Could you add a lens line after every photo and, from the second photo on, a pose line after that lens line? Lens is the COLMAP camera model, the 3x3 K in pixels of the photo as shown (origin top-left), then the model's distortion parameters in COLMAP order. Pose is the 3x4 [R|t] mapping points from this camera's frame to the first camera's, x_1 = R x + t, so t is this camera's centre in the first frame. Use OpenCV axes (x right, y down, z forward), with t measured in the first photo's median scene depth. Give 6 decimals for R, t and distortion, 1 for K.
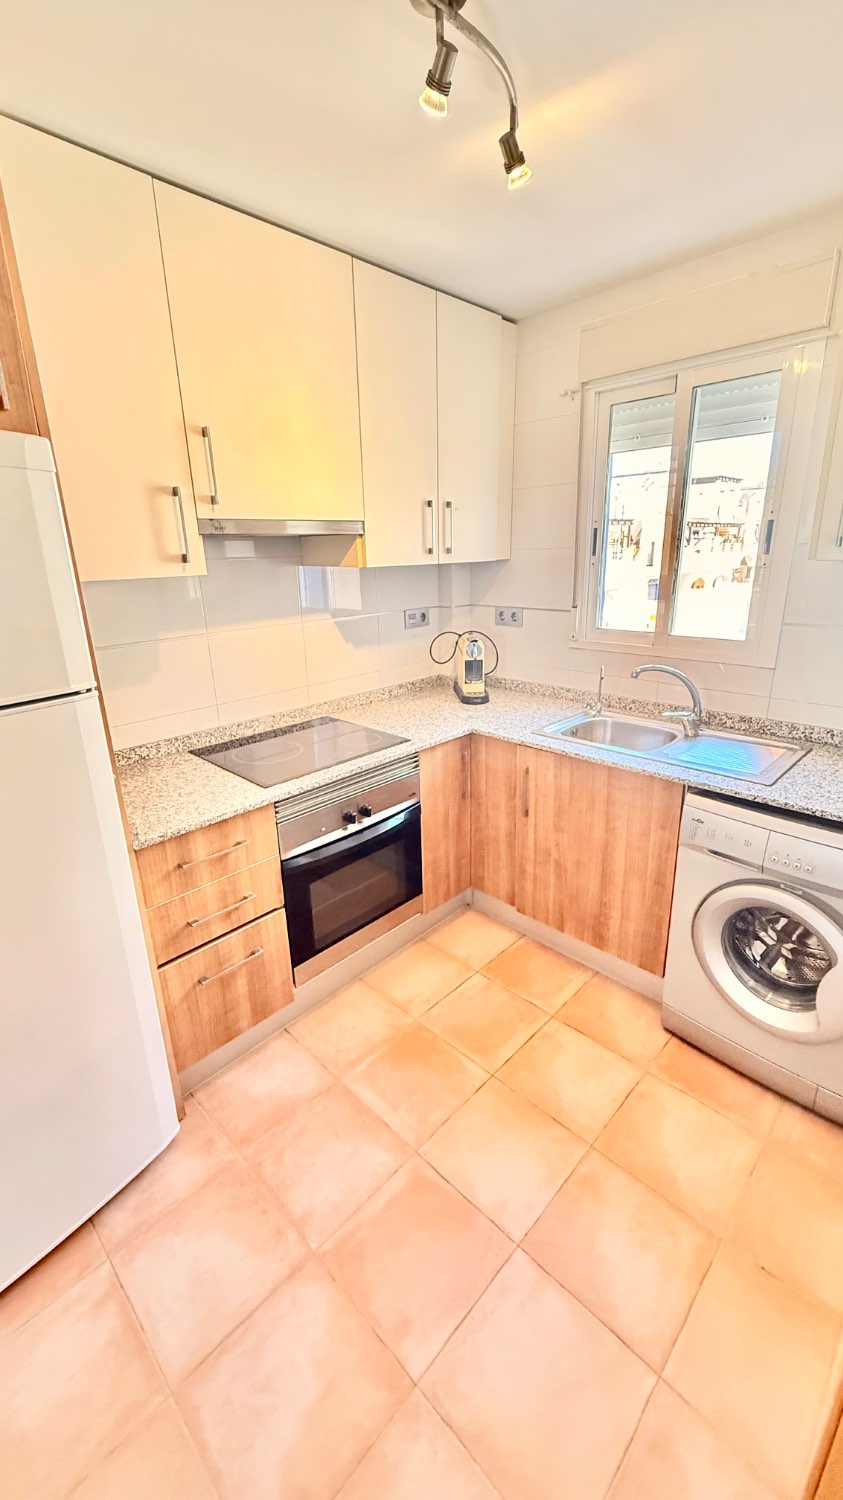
lens RADIAL K [[595.1, 0, 422.3], [0, 595.1, 747.5], [0, 0, 1]] dist [0.000636, -0.000237]
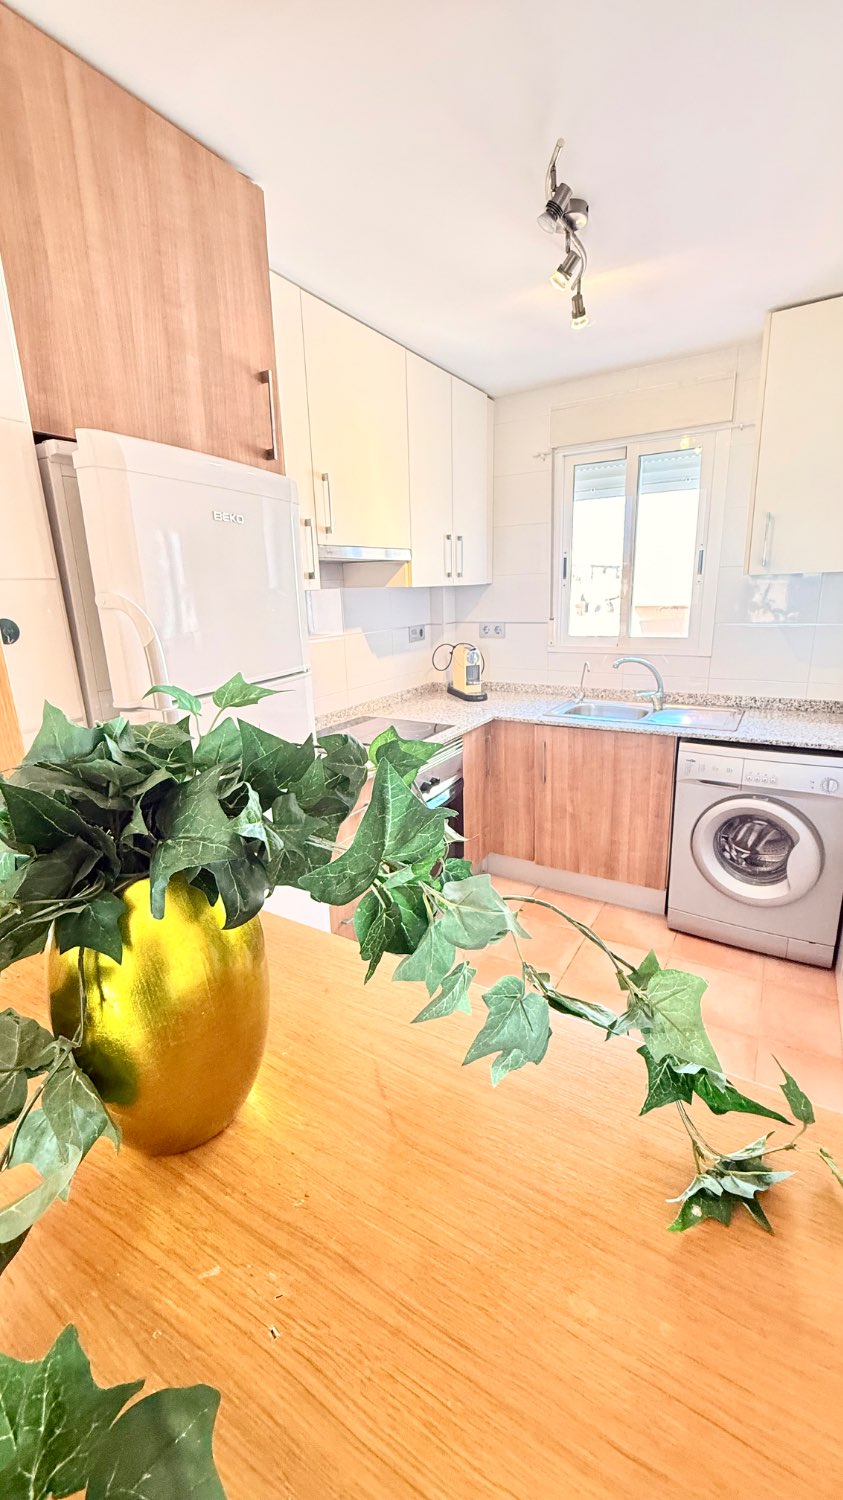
lens RADIAL K [[595.1, 0, 426.5], [0, 595.1, 747.6], [0, 0, 1]] dist [0.000636, -0.000237]
pose [[0.973365, -0.066493, 0.219409, -0.342977], [0.079731, 0.995457, -0.052033, 0.090257], [-0.214952, 0.068141, 0.974244, -0.173144]]
